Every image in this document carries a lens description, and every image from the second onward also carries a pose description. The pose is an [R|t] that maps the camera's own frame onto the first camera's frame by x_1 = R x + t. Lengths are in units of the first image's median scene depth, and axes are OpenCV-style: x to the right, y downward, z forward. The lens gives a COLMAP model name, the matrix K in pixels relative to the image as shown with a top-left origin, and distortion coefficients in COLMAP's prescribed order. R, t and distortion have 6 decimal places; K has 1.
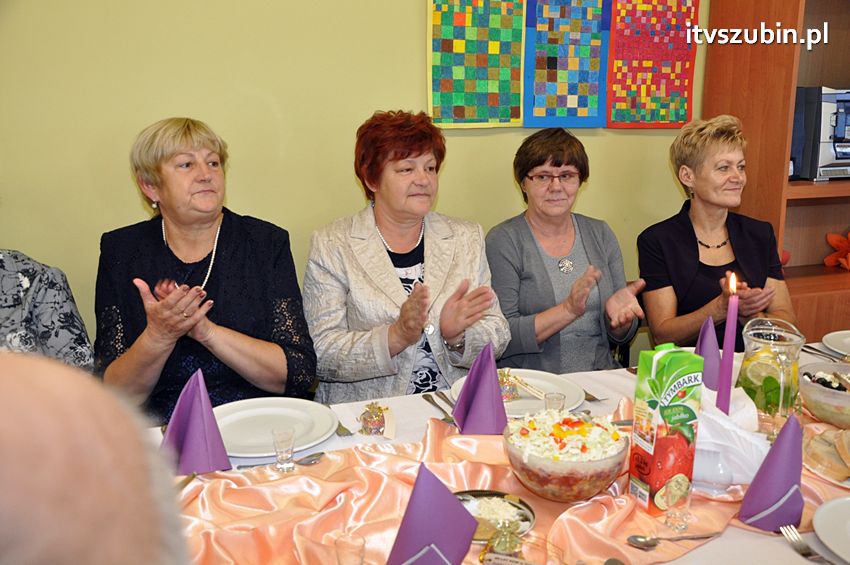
lens RADIAL K [[786.2, 0, 422.2], [0, 786.2, 273.1], [0, 0, 1]] dist [-0.004749, 0.000000]
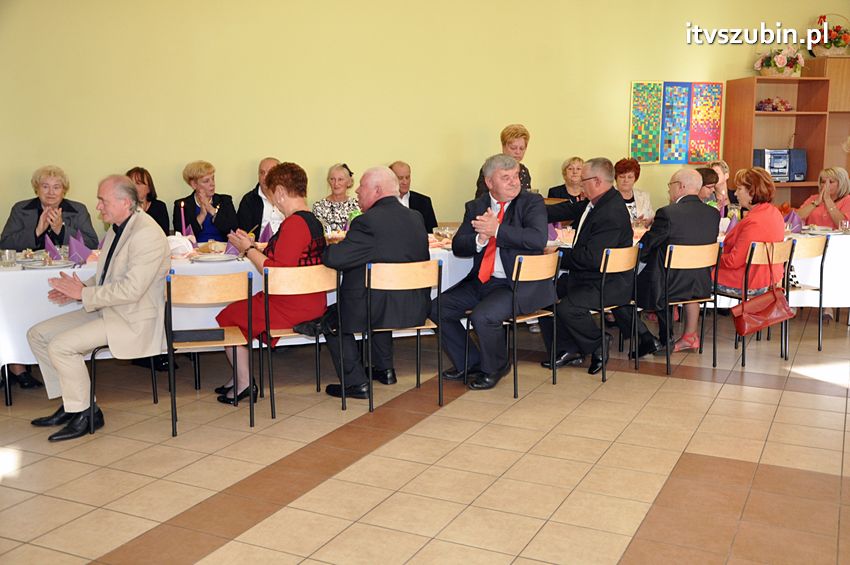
lens RADIAL K [[786.2, 0, 422.4], [0, 786.2, 284.7], [0, 0, 1]] dist [-0.004749, 0.000000]
pose [[0.998492, 0.002646, -0.054834, -0.596227], [-0.005906, 0.998218, -0.059384, 0.445484], [0.054579, 0.059618, 0.996728, -1.945911]]
